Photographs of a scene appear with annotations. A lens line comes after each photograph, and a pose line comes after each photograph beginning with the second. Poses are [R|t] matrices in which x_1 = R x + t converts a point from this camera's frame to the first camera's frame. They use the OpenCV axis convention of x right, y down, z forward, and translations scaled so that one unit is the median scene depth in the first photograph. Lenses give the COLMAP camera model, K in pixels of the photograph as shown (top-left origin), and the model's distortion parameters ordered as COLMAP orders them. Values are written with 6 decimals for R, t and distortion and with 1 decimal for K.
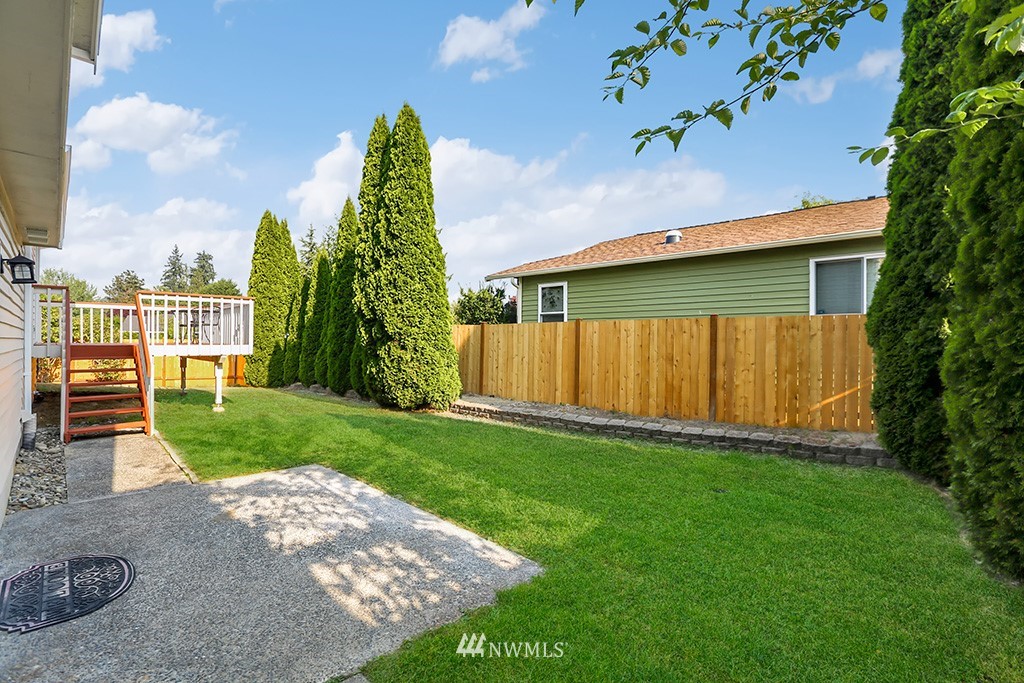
lens RADIAL K [[464.3, 0, 507.6], [0, 464.3, 339.9], [0, 0, 1]] dist [-0.050489, 0.016665]
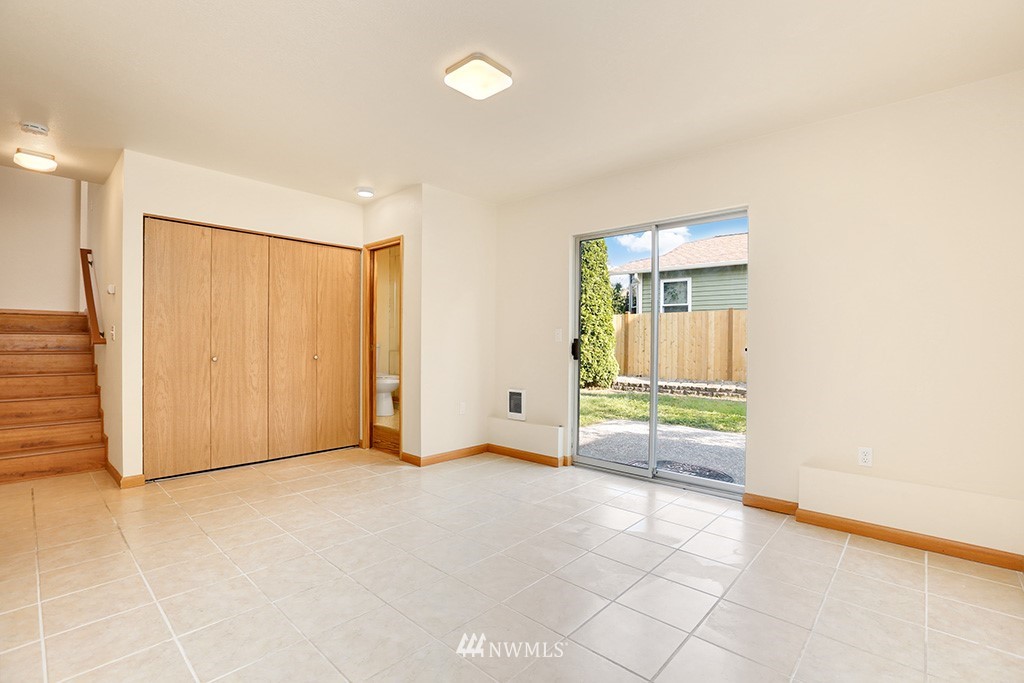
lens RADIAL K [[464.3, 0, 507.6], [0, 464.3, 339.9], [0, 0, 1]] dist [-0.050489, 0.016665]
pose [[0.998737, -0.000062, 0.050243, -0.457638], [-0.000143, 0.999992, 0.004076, 0.029749], [-0.050243, -0.004078, 0.998729, -0.140075]]
